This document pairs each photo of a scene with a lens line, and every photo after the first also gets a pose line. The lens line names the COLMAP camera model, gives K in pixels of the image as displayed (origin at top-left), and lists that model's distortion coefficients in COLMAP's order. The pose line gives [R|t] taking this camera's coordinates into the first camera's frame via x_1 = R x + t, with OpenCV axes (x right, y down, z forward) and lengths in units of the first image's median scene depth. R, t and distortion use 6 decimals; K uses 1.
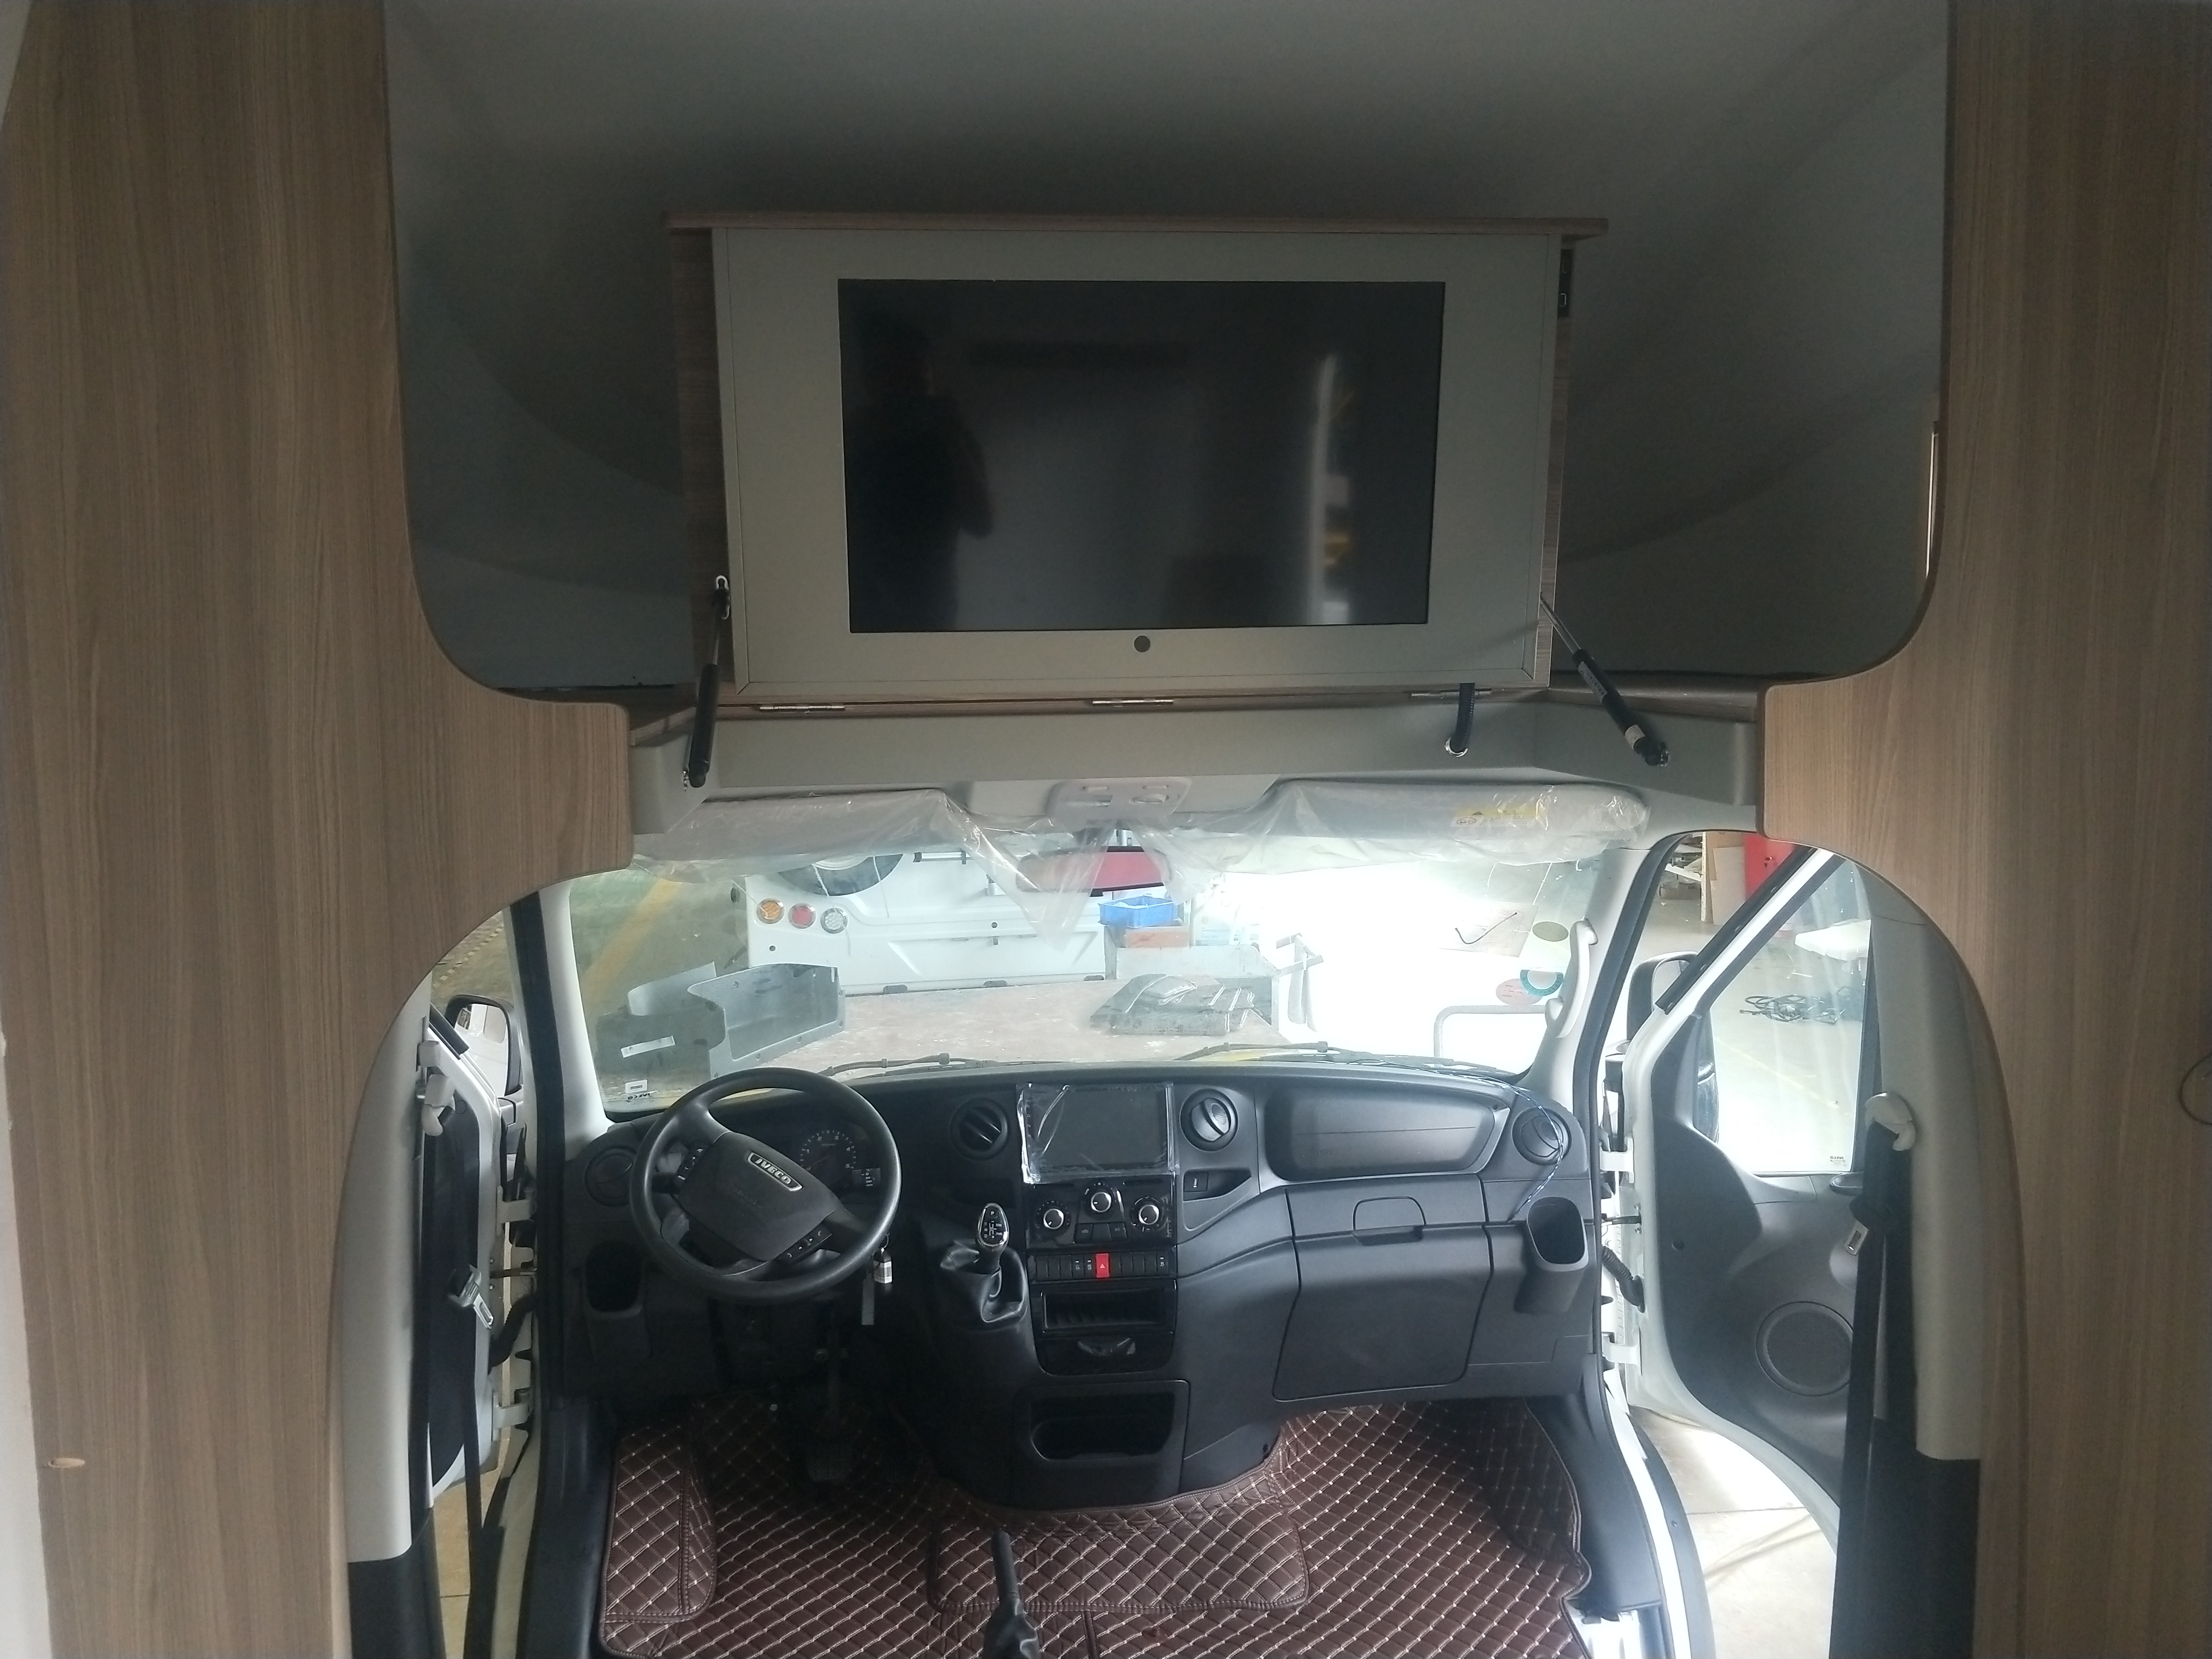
lens RADIAL K [[1802.2, 0, 1064.3], [0, 1802.2, 823.6], [0, 0, 1]] dist [0.063087, -0.092430]
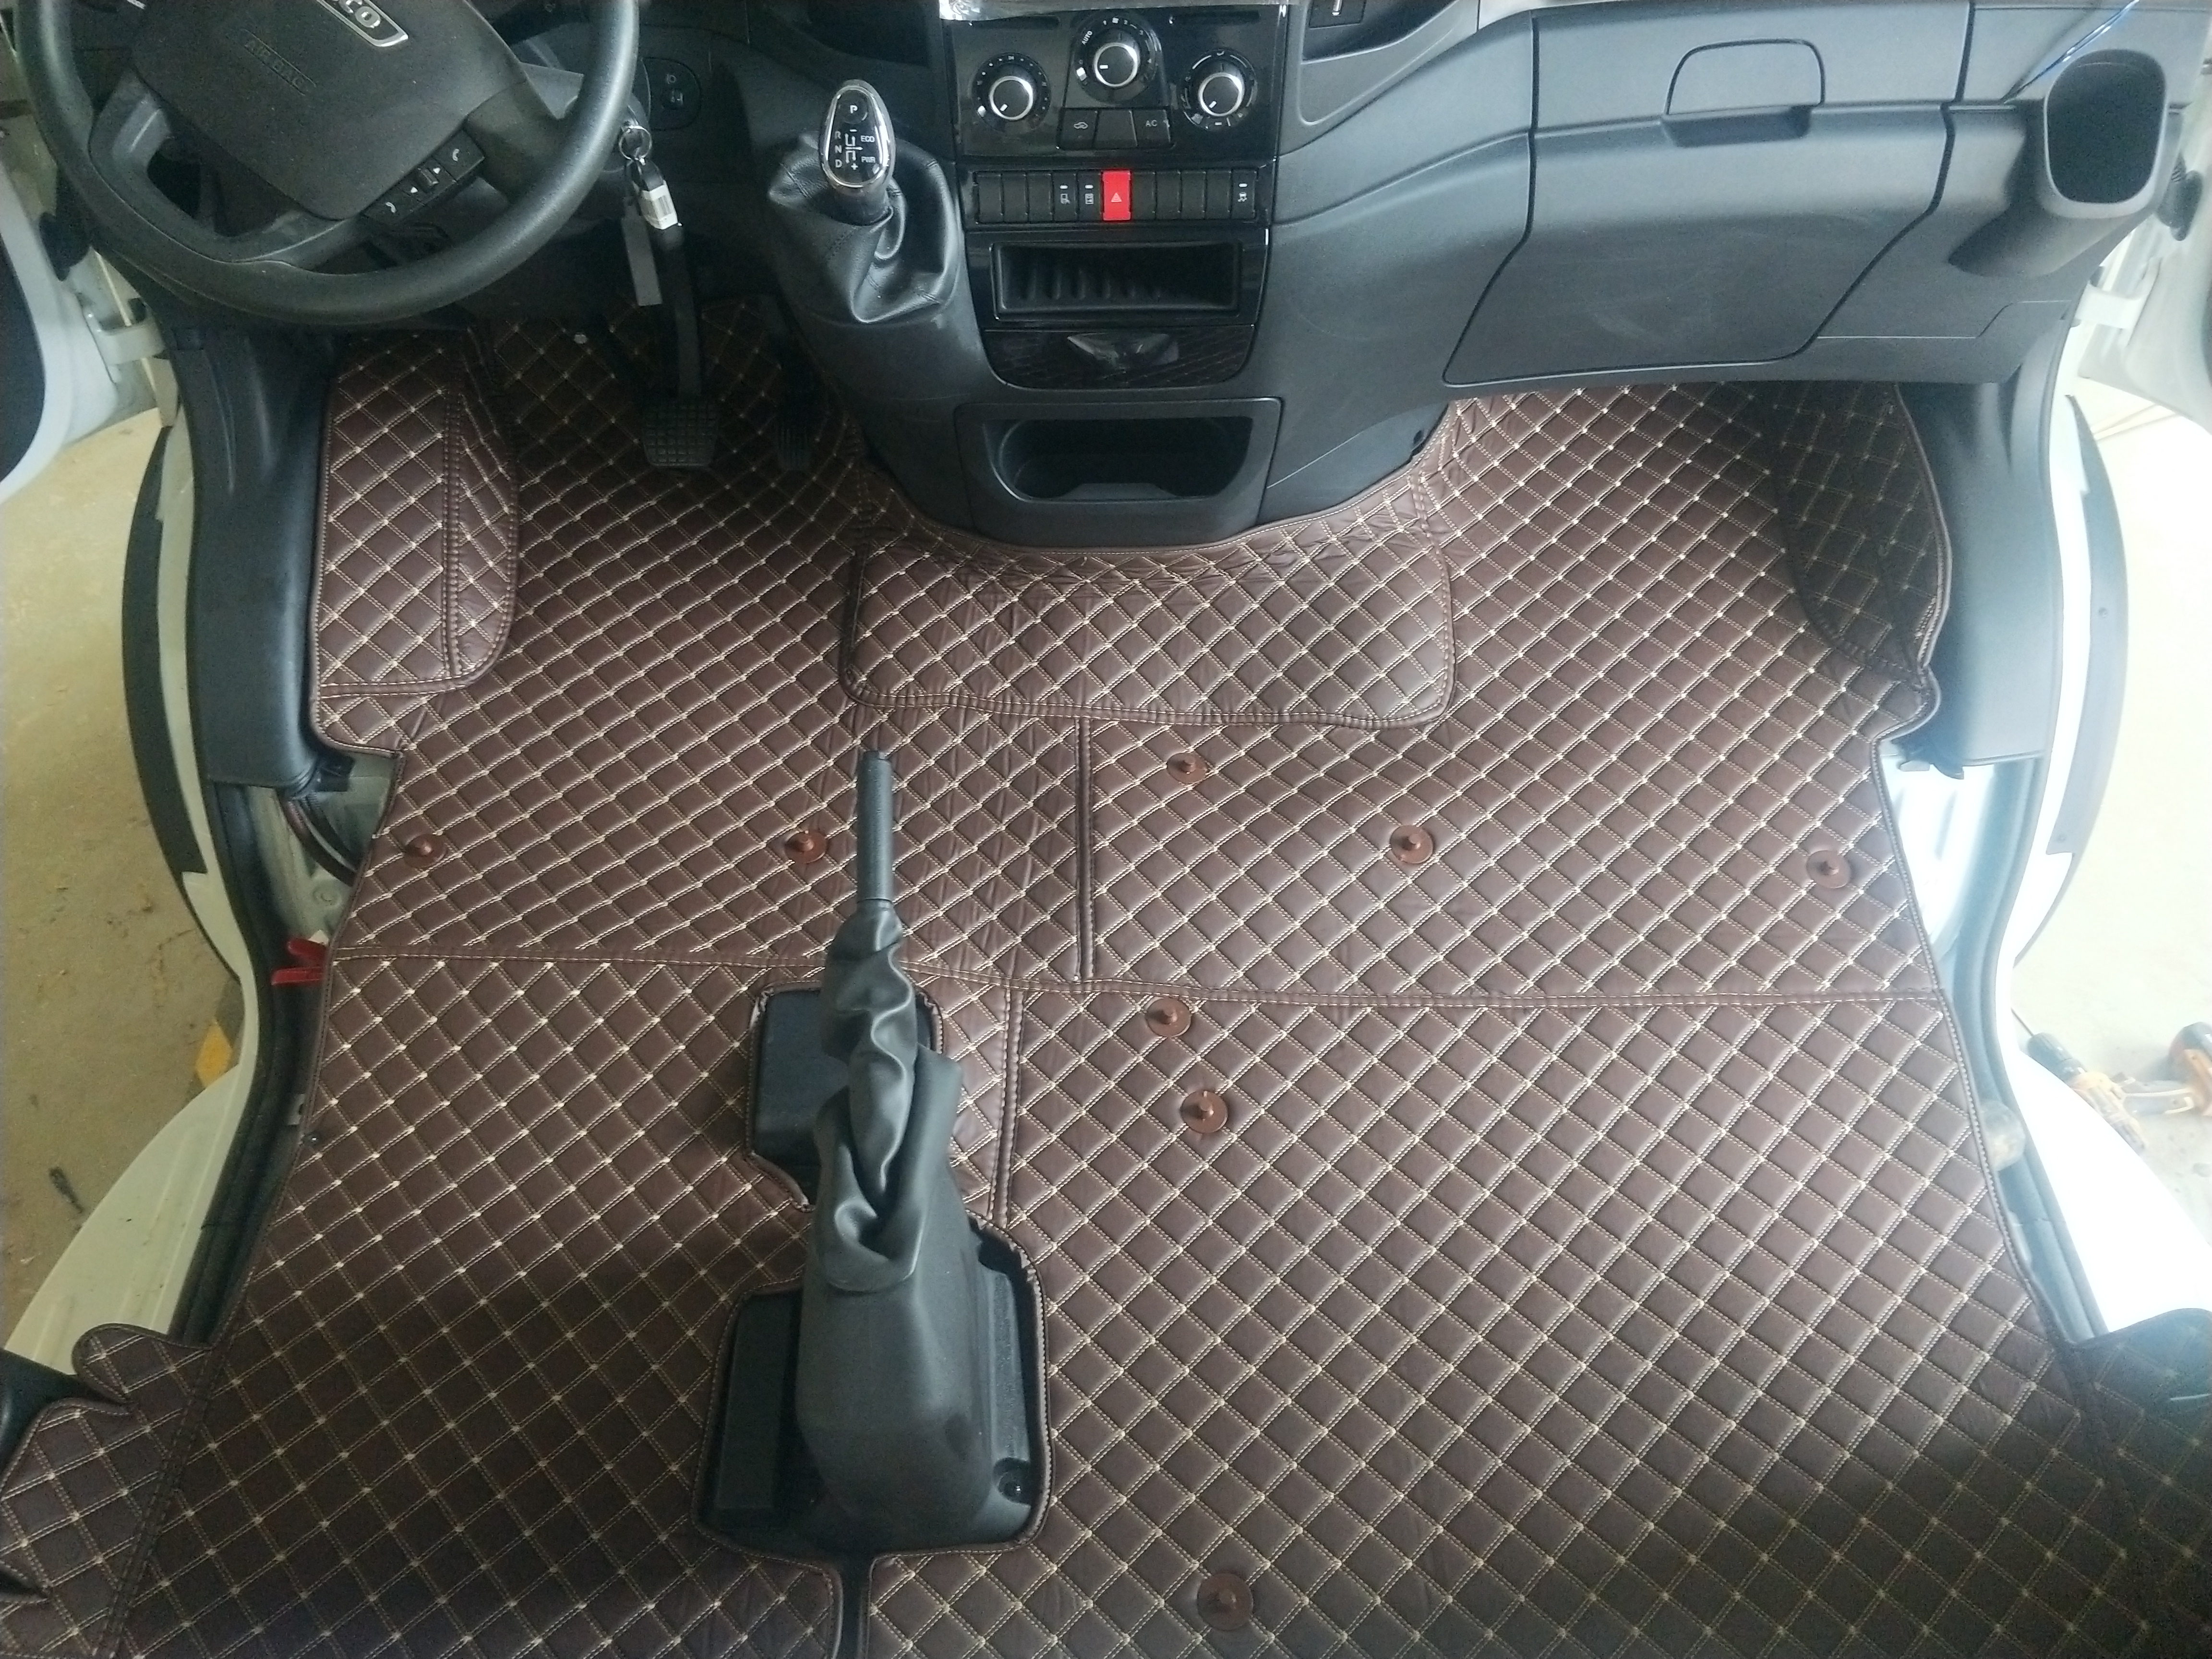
lens RADIAL K [[1802.2, 0, 1064.3], [0, 1802.2, 823.6], [0, 0, 1]] dist [0.063087, -0.092430]
pose [[0.994710, 0.073101, -0.072173, 0.052023], [-0.003164, 0.724044, 0.689747, 0.031985], [0.102677, -0.685869, 0.720445, 0.516766]]
